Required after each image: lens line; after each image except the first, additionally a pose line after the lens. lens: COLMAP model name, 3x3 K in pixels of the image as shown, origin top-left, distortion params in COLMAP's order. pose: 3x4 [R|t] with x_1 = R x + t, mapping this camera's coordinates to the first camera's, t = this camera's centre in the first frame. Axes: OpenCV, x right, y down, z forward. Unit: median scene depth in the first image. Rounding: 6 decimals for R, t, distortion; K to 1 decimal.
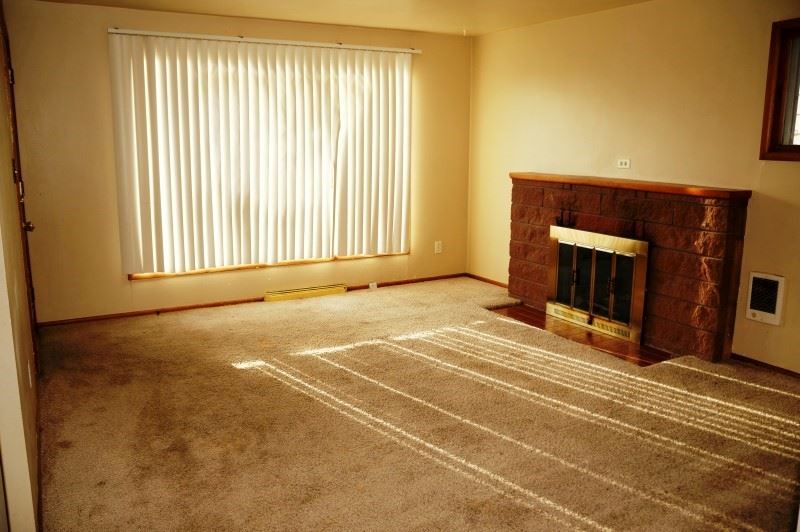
lens RADIAL K [[700.6, 0, 400.0], [0, 700.6, 266.0], [0, 0, 1]] dist [-0.001407, -0.000363]
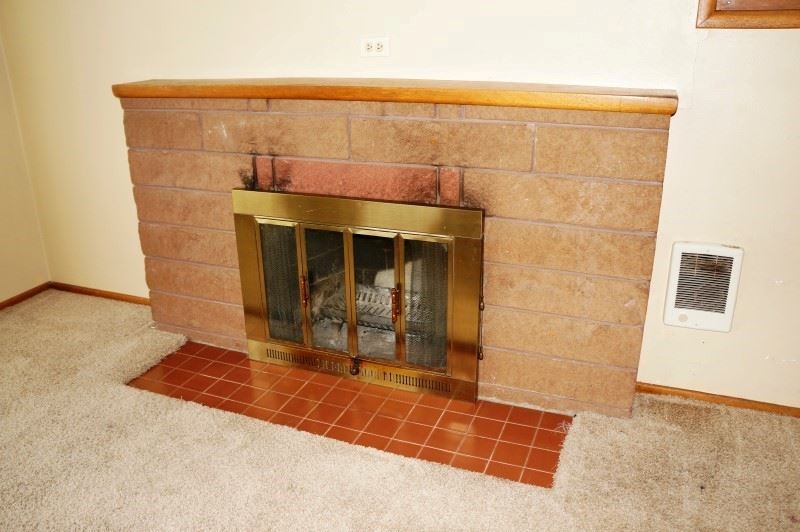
lens RADIAL K [[644.8, 0, 401.3], [0, 644.8, 231.8], [0, 0, 1]] dist [-0.111780, -0.000775]
pose [[0.780989, -0.221895, 0.583797, 0.050311], [0.142076, 0.973370, 0.179902, -0.099748], [-0.608170, -0.057558, 0.791717, 0.639584]]
